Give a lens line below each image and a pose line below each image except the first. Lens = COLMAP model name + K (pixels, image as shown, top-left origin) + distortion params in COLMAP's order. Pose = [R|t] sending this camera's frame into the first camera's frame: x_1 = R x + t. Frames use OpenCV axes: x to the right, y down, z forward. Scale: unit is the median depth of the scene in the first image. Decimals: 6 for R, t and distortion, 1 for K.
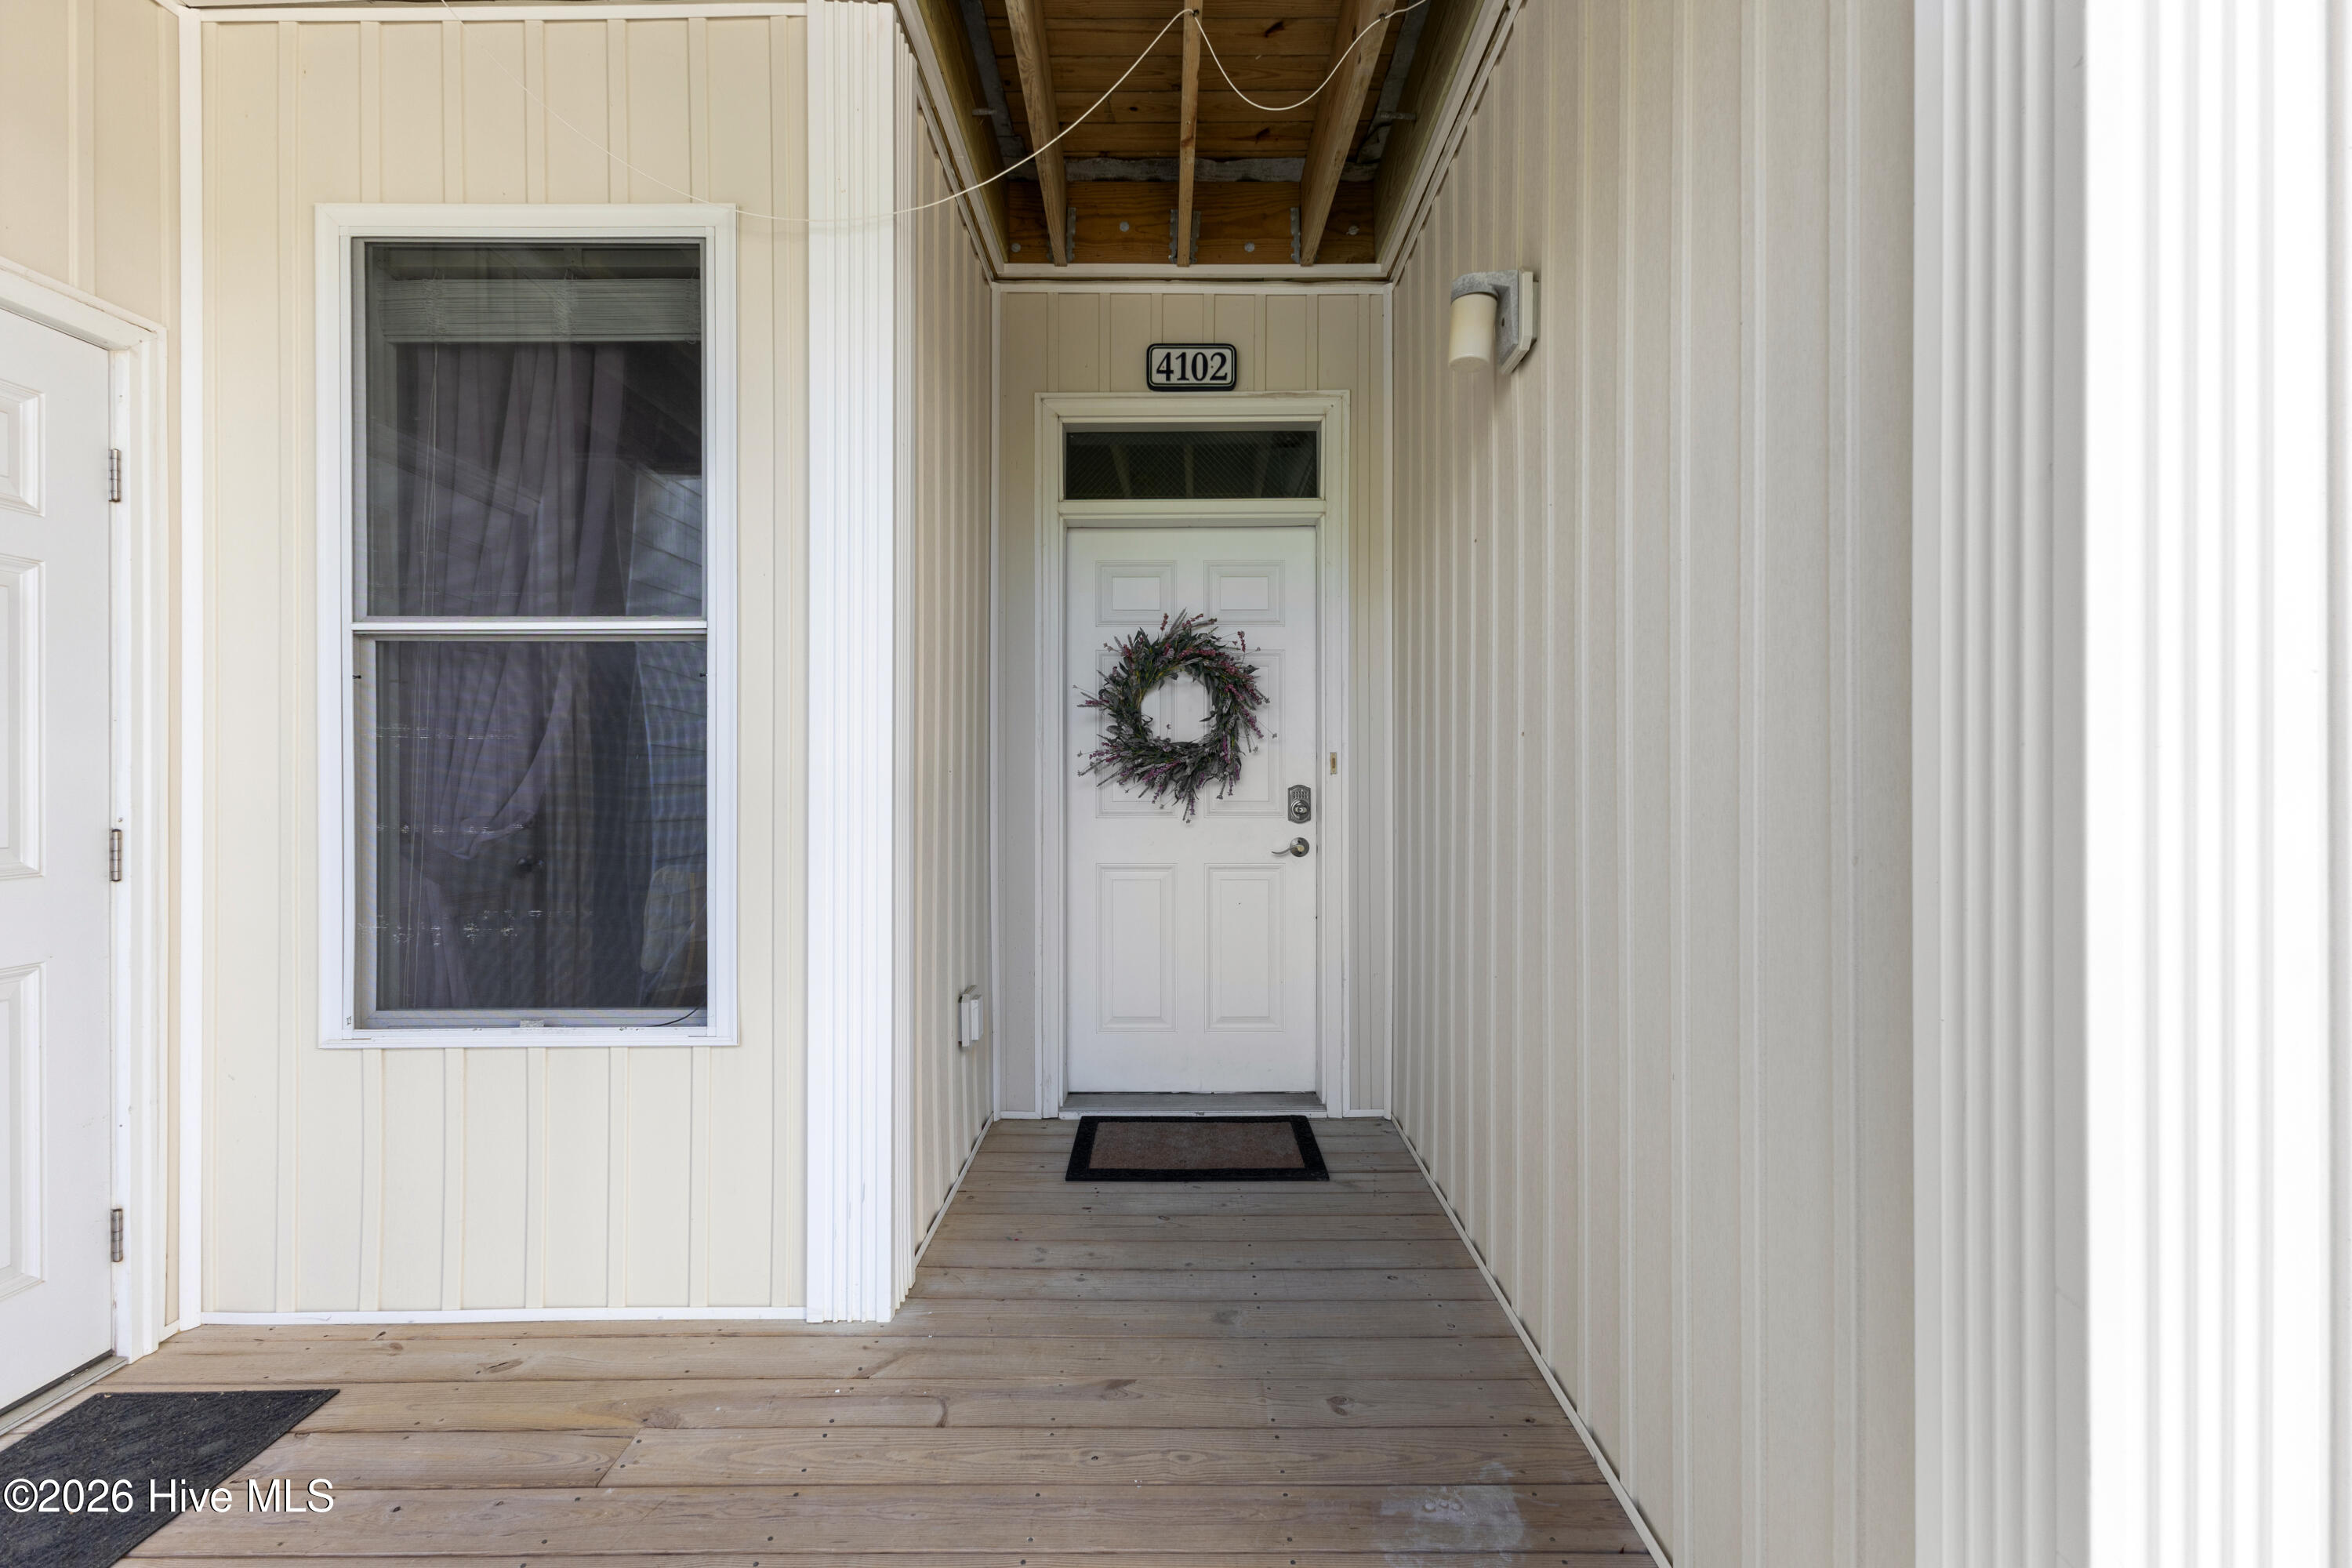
lens RADIAL K [[1012.2, 0, 1177.1], [0, 1012.2, 774.1], [0, 0, 1]] dist [0.013289, -0.004074]
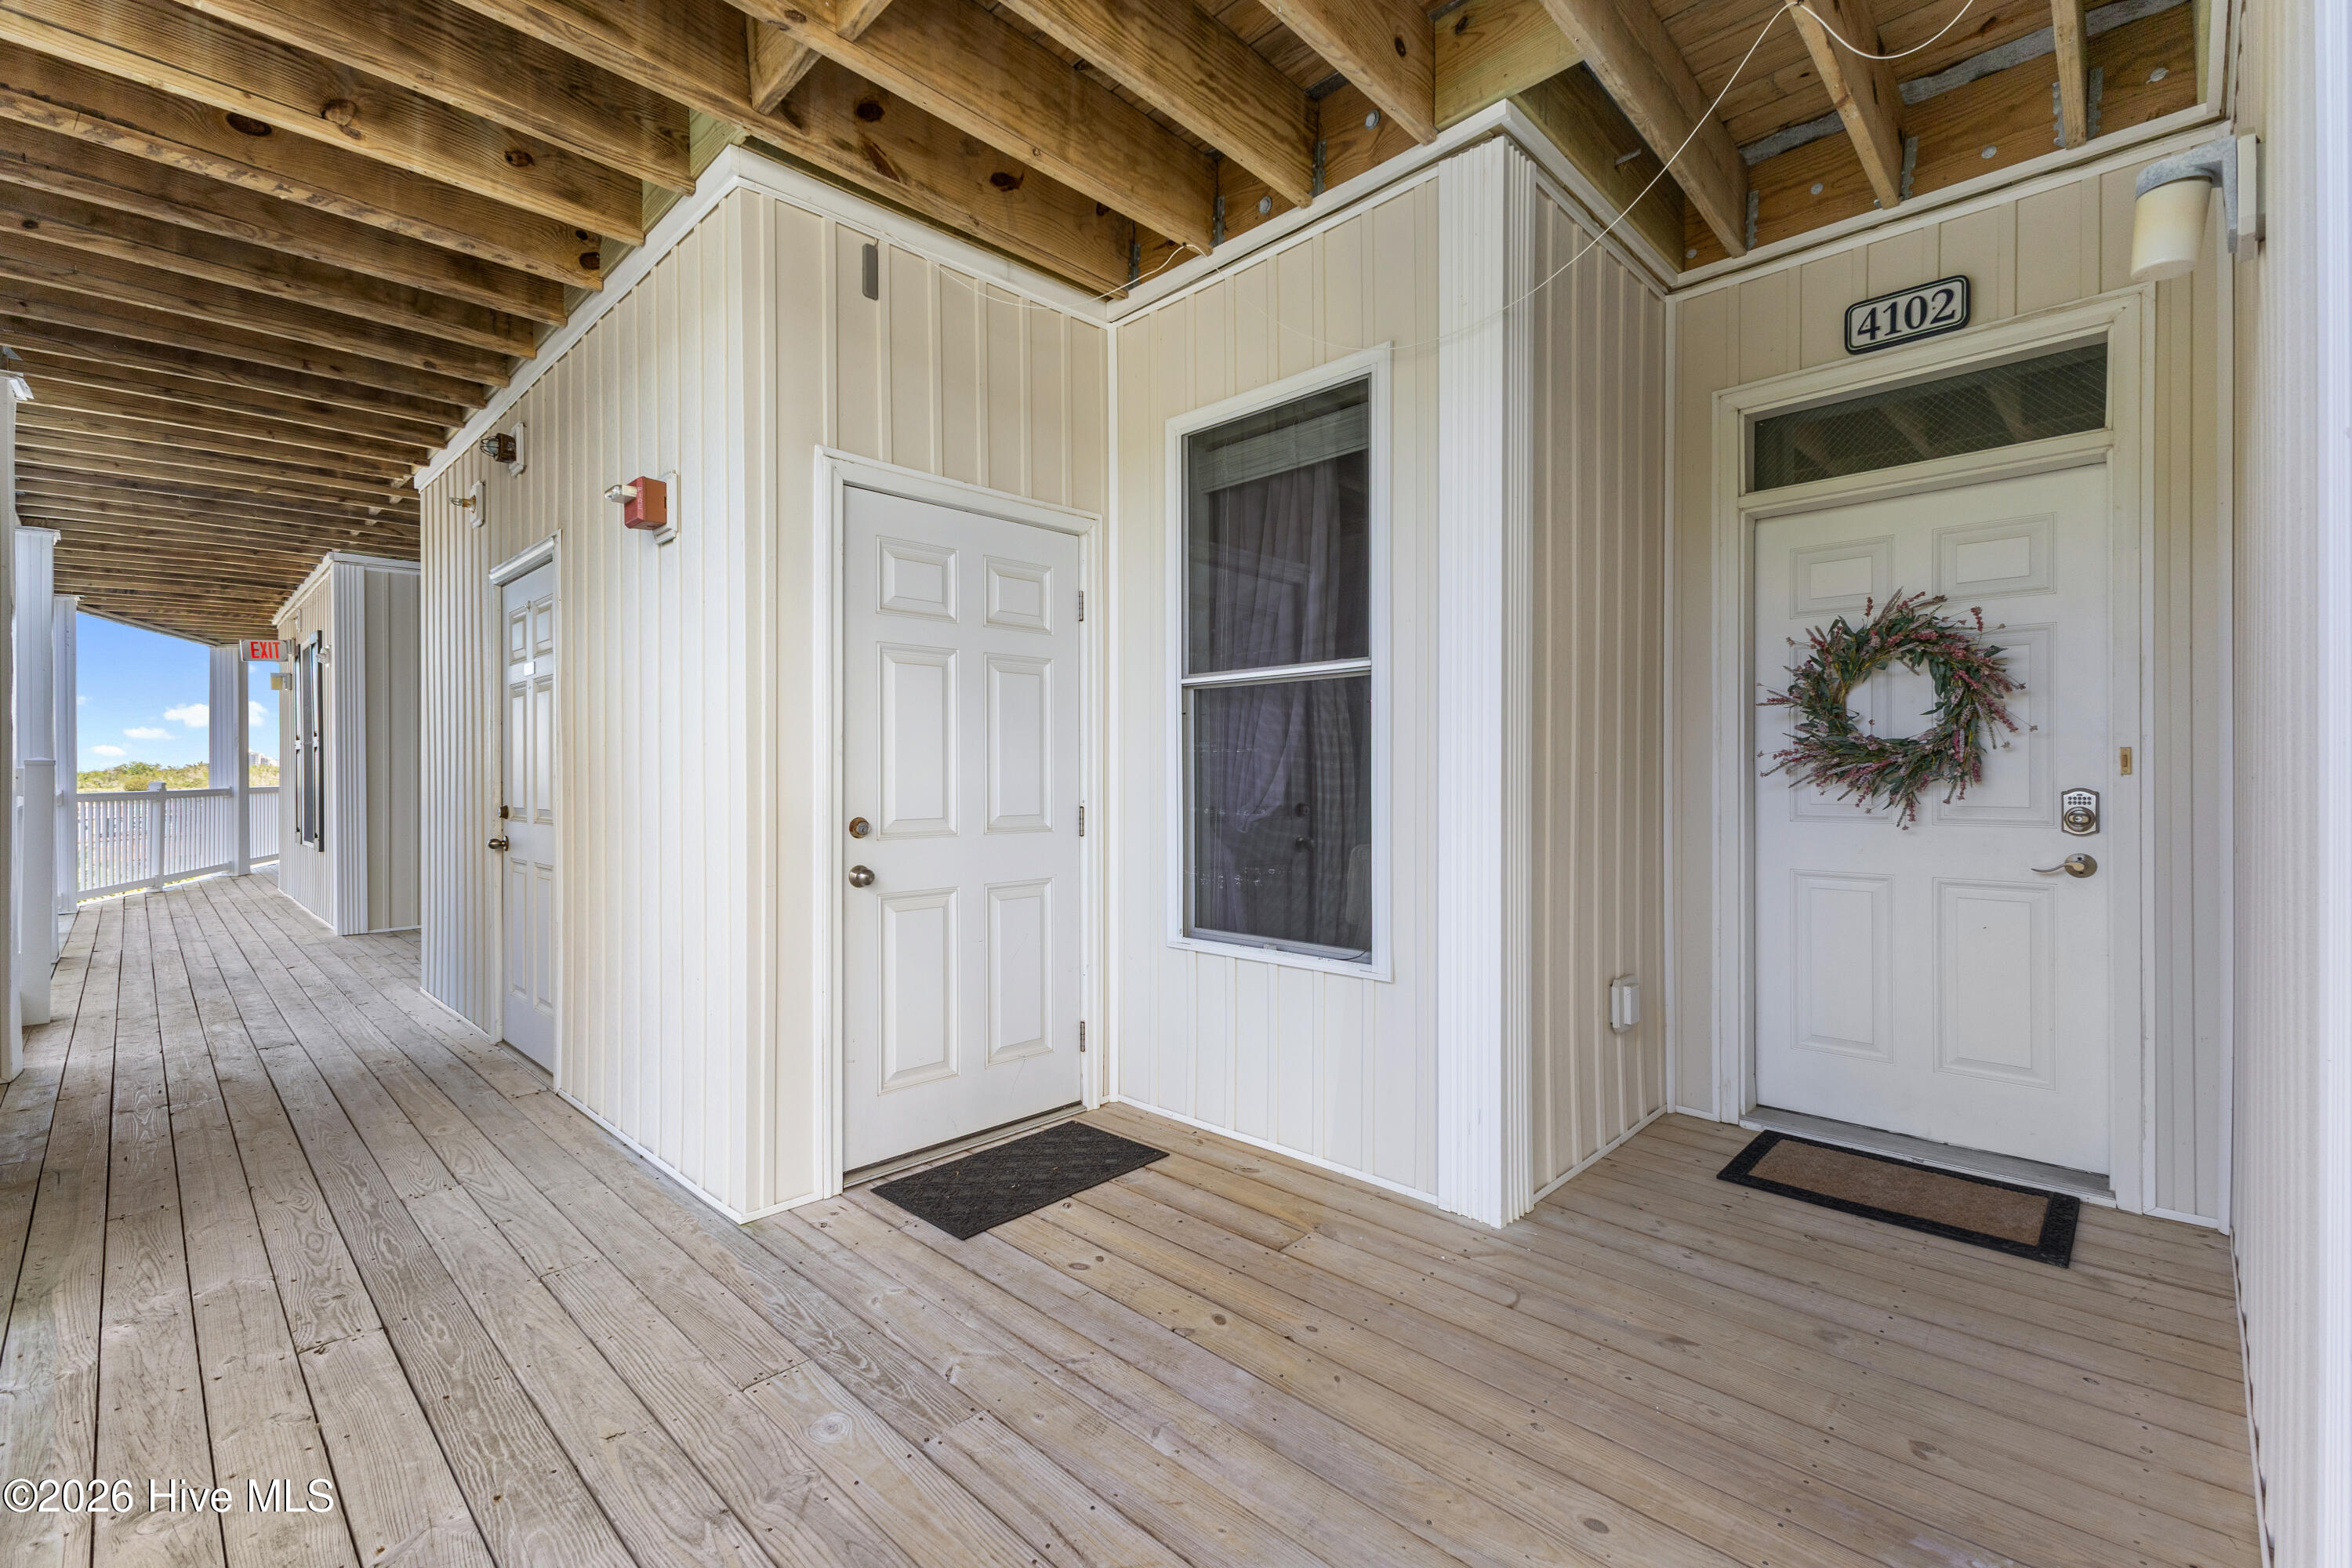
lens RADIAL K [[1012.2, 0, 1178.1], [0, 1012.2, 779.7], [0, 0, 1]] dist [0.013289, -0.004074]
pose [[0.718380, 0.003632, -0.695642, 0.239295], [0.000682, 0.999982, 0.005926, -0.002087], [0.695651, -0.004731, 0.718365, -0.112639]]
